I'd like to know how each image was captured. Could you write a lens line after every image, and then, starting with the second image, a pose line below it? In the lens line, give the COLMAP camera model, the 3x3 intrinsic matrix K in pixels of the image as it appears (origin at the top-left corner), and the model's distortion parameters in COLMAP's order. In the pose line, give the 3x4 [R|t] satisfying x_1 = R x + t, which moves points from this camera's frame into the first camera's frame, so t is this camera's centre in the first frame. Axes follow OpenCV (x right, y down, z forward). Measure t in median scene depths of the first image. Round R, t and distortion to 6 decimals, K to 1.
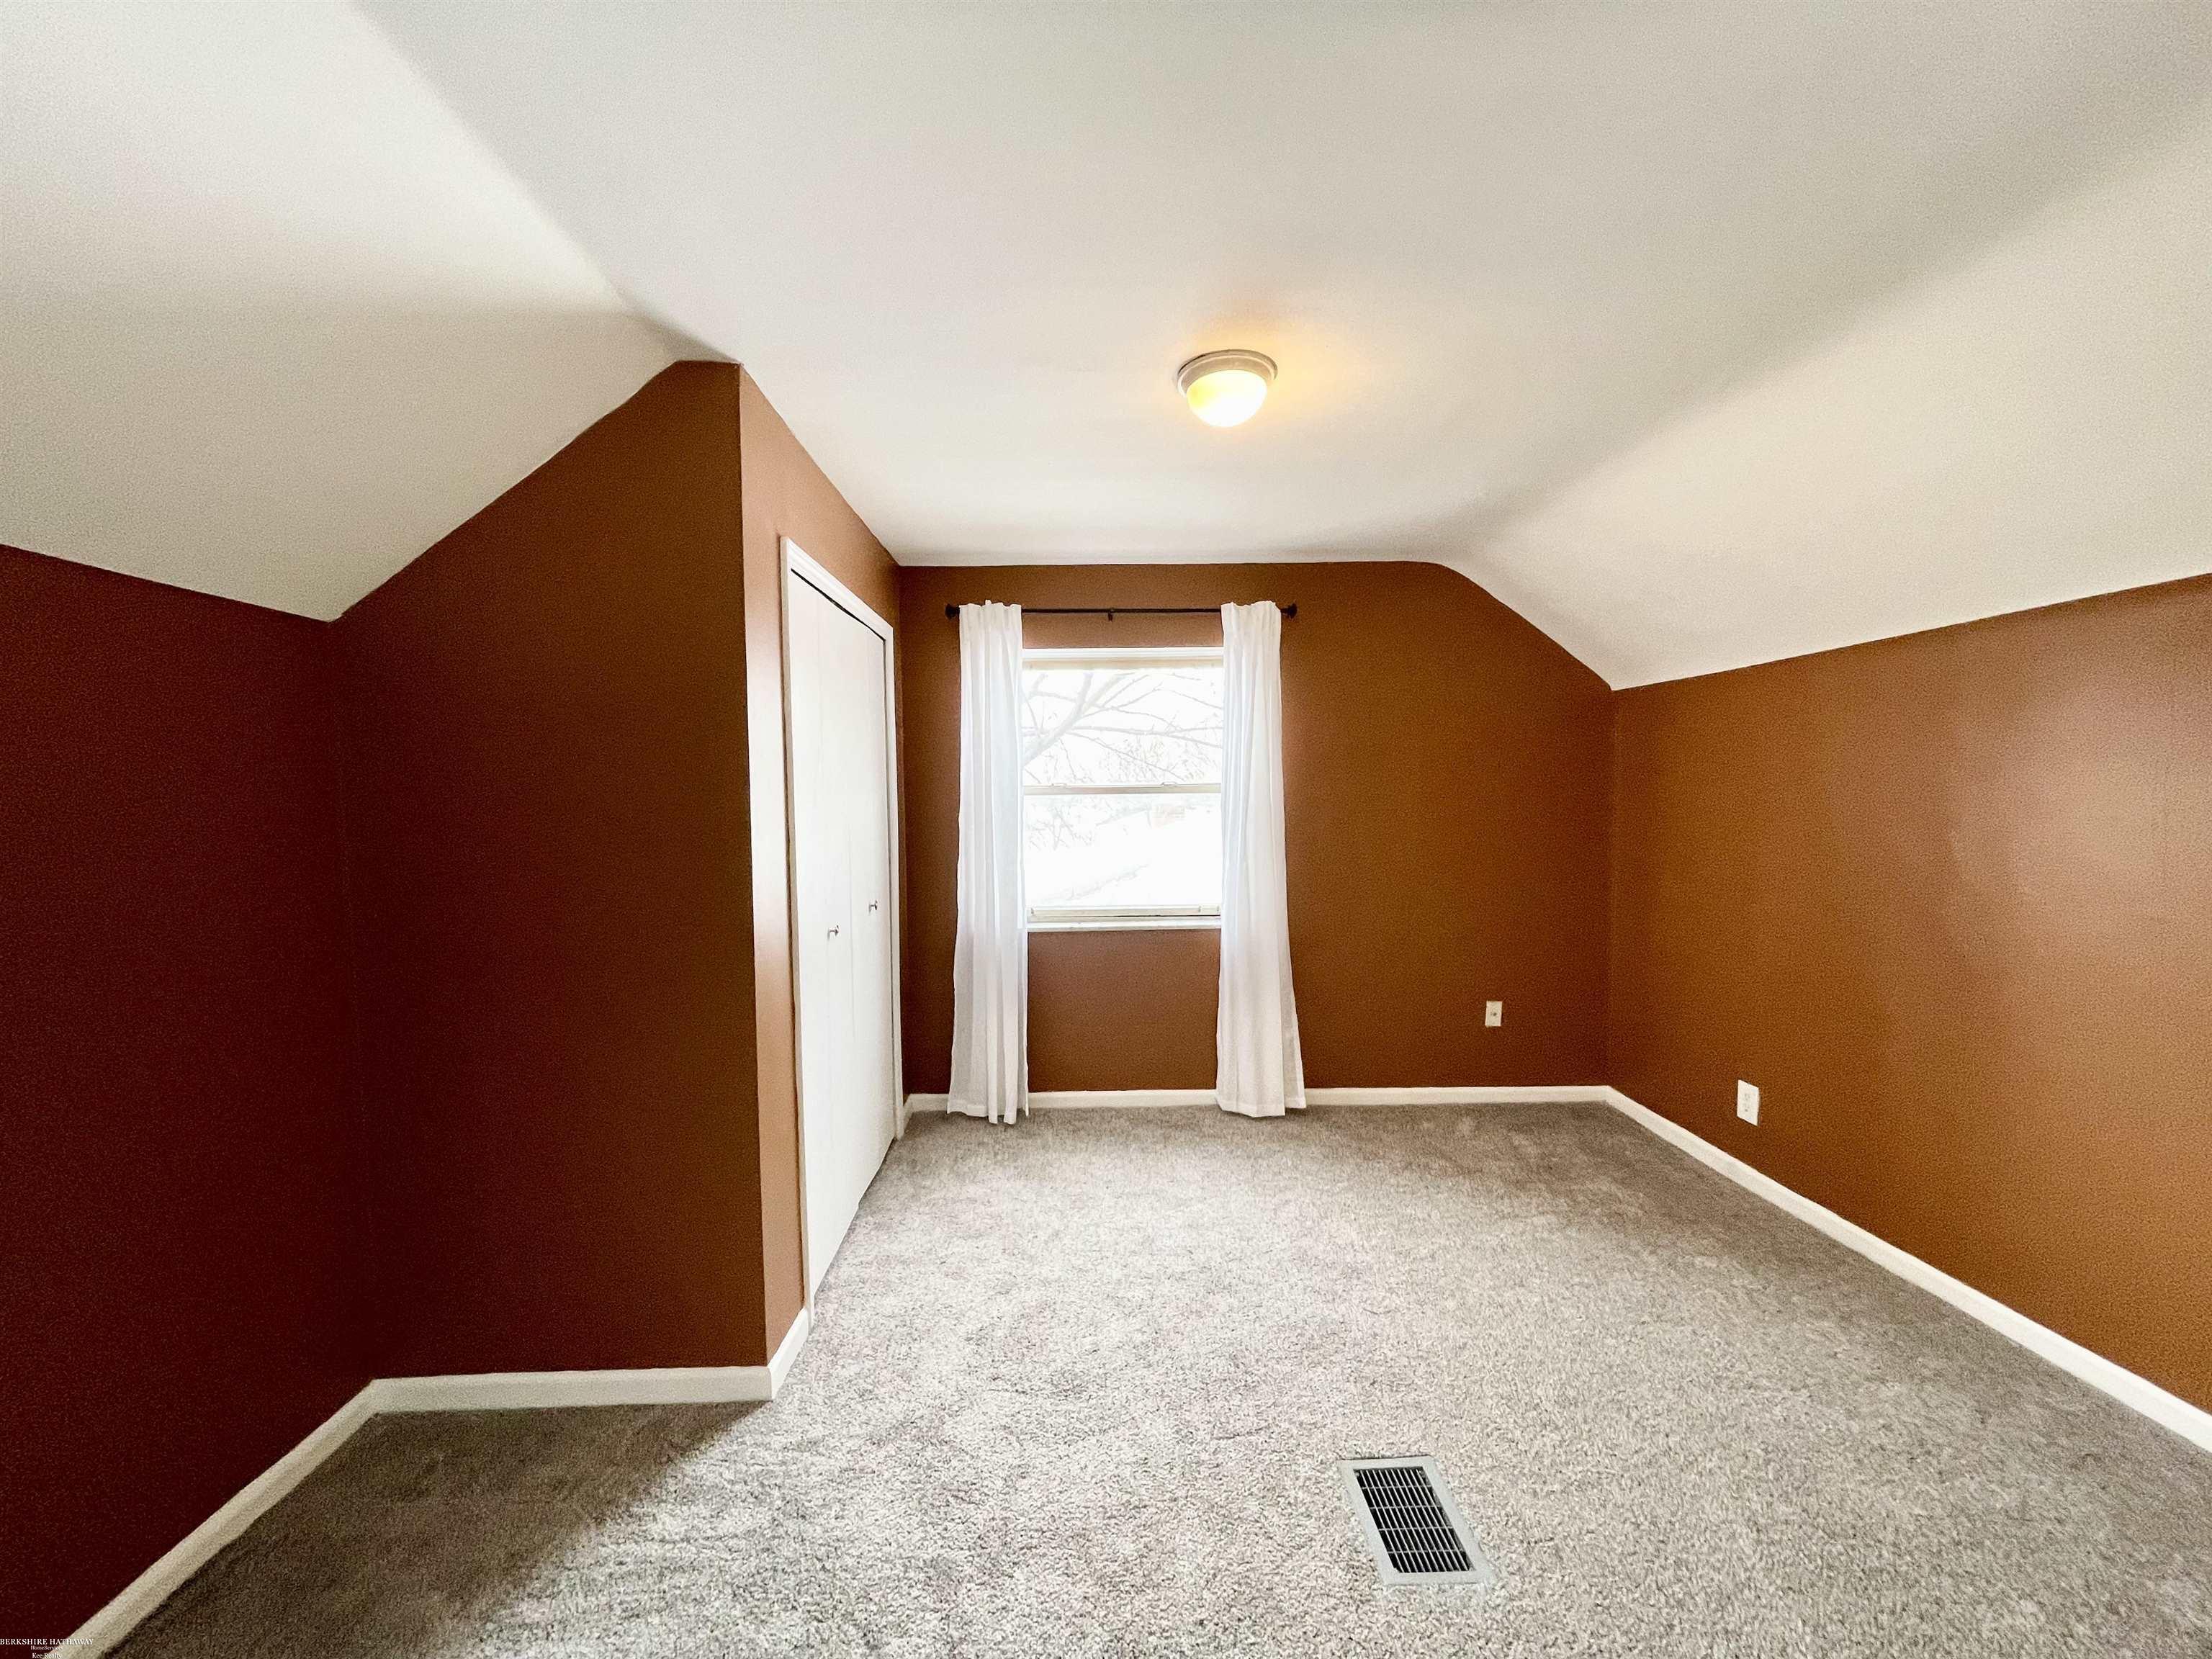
lens RADIAL K [[890.8, 0, 1098.6], [0, 890.8, 837.2], [0, 0, 1]] dist [-0.002004, 0.002489]
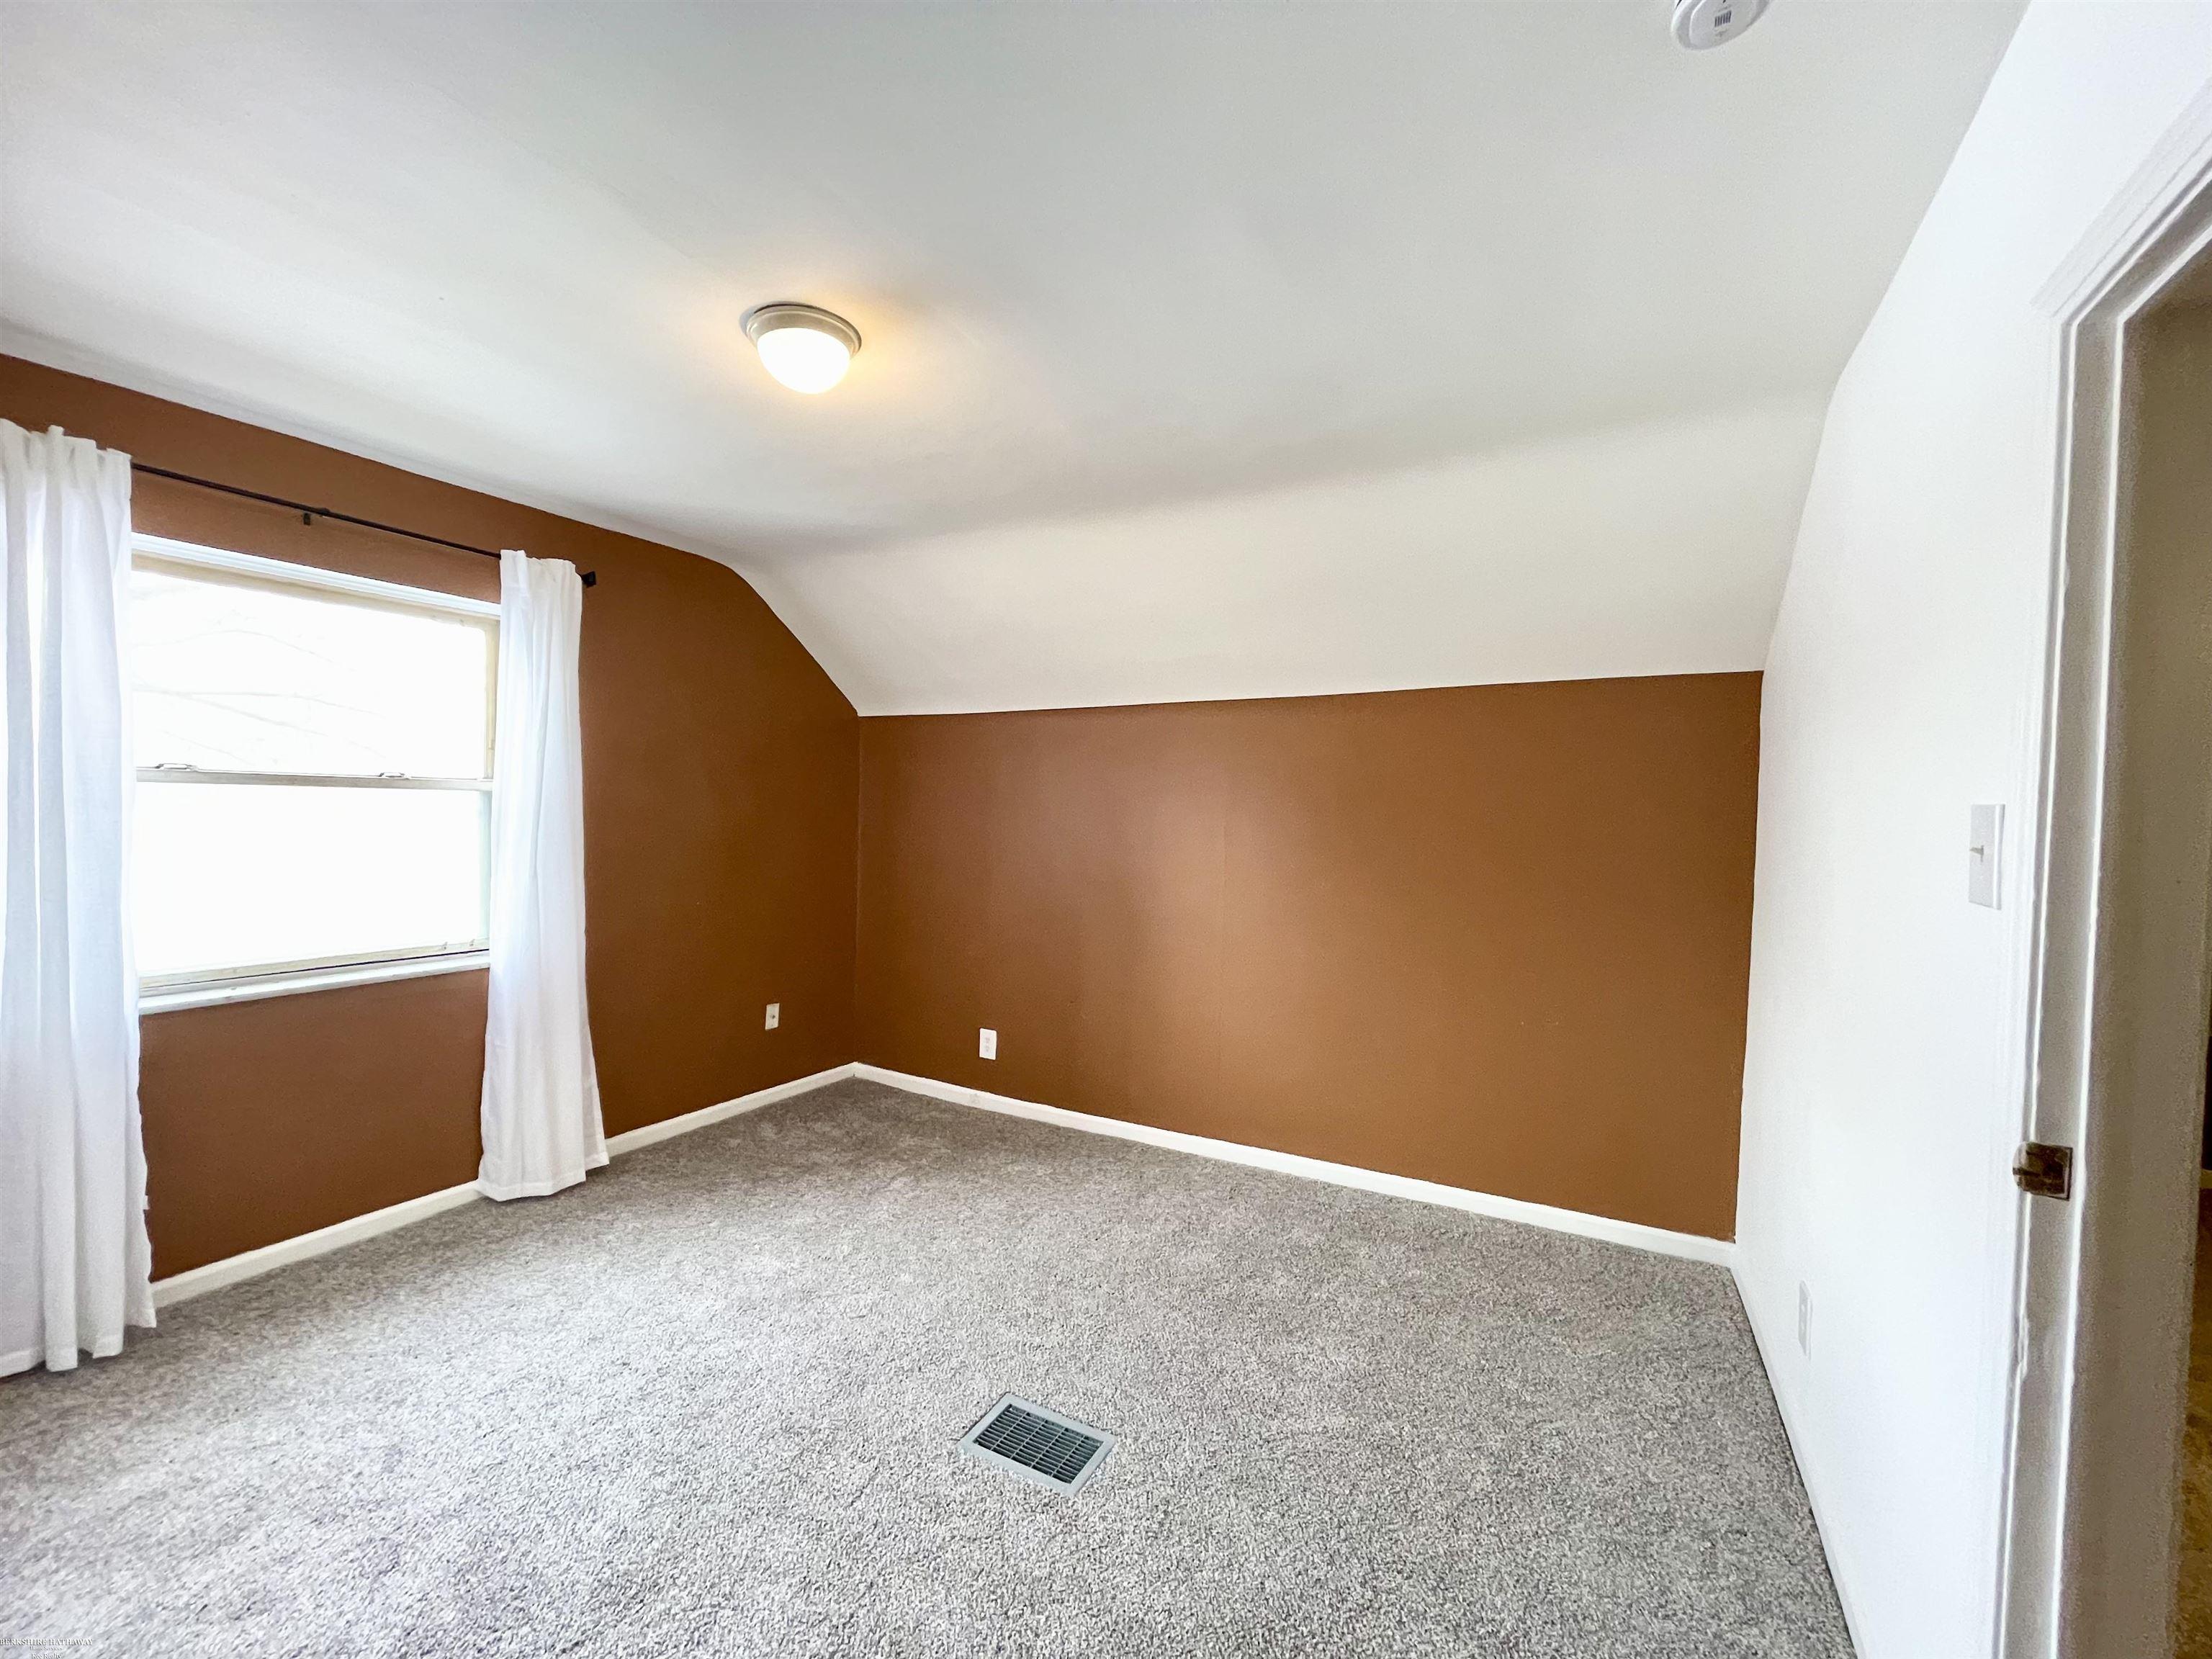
lens RADIAL K [[890.8, 0, 1098.6], [0, 890.8, 837.2], [0, 0, 1]] dist [-0.002004, 0.002489]
pose [[0.510657, -0.004065, 0.859775, -0.271672], [0.012139, 0.999923, -0.002482, -0.001764], [-0.859699, 0.011704, 0.510667, 0.161639]]
